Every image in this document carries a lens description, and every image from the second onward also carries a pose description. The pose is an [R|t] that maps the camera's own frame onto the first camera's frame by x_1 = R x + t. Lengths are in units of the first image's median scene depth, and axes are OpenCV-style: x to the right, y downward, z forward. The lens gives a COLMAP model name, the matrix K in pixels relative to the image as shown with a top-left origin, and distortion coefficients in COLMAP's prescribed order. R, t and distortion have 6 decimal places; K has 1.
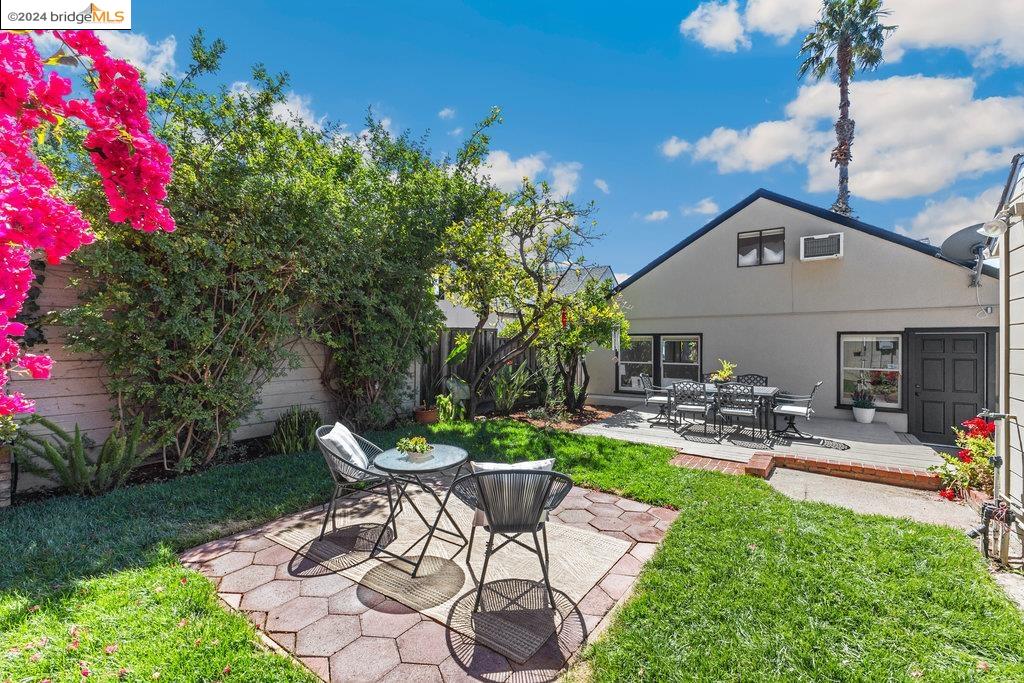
lens RADIAL K [[437.0, 0, 512.0], [0, 437.0, 341.5], [0, 0, 1]] dist [0.004362, 0.000191]
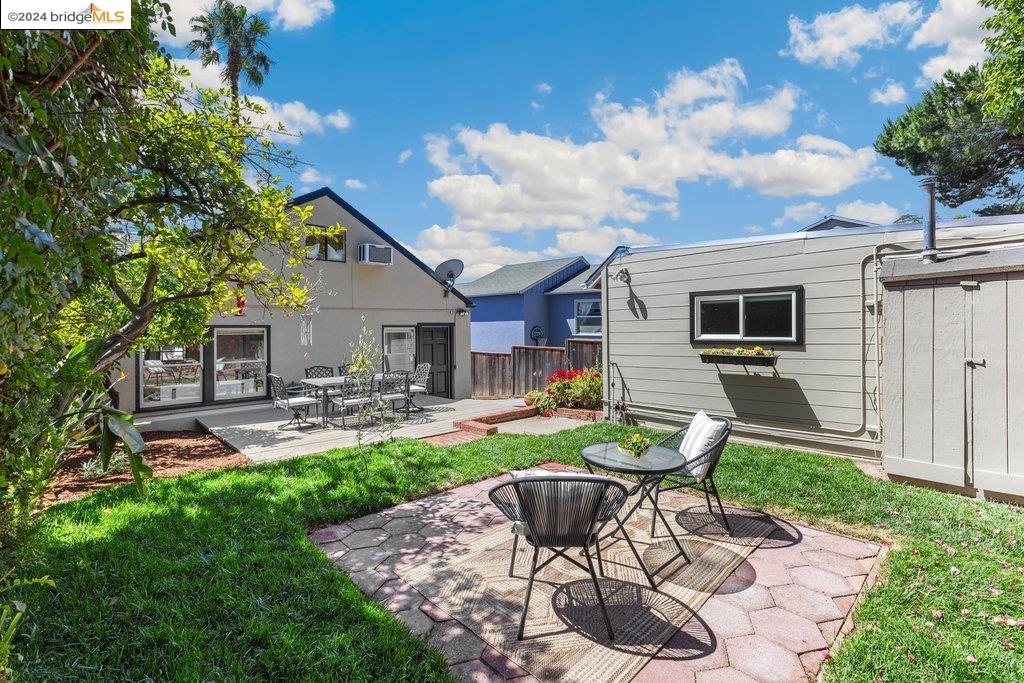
lens RADIAL K [[445.0, 0, 513.7], [0, 445.0, 339.5], [0, 0, 1]] dist [0.006334, 0.000071]
pose [[0.200054, -0.022911, 0.979517, -0.504949], [0.017397, 0.999652, 0.019829, -0.000463], [-0.979630, 0.013074, 0.200383, 0.461110]]
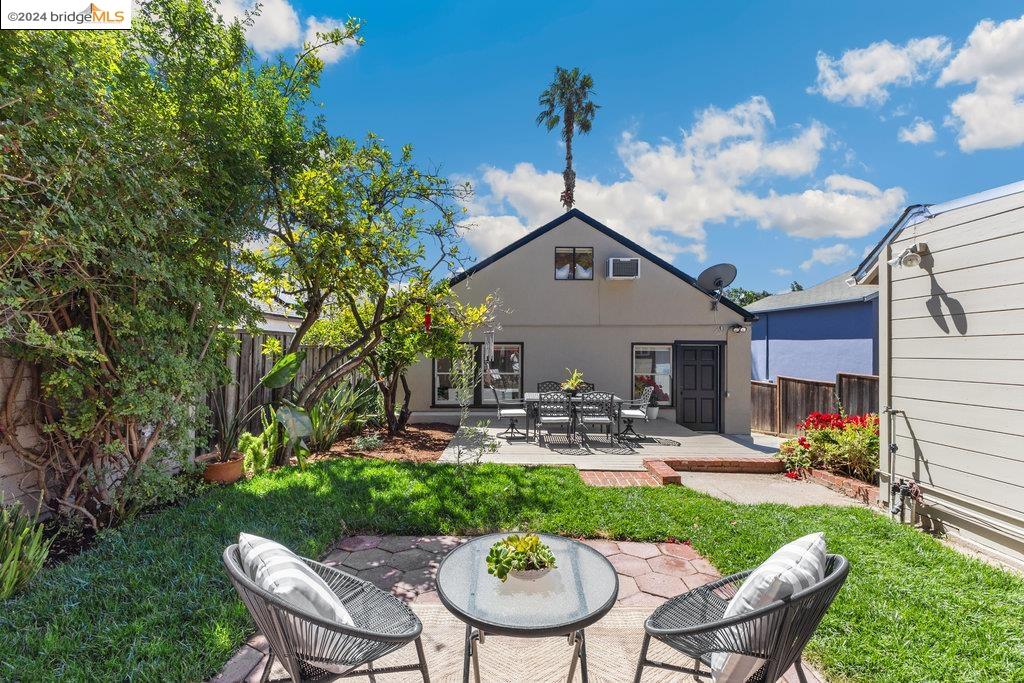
lens RADIAL K [[441.5, 0, 508.3], [0, 441.5, 346.4], [0, 0, 1]] dist [0.010901, 0.000480]
pose [[0.823081, 0.009584, 0.567843, -0.235386], [-0.004247, 0.999934, -0.010721, 0.001652], [-0.567908, 0.006413, 0.823067, 0.261084]]
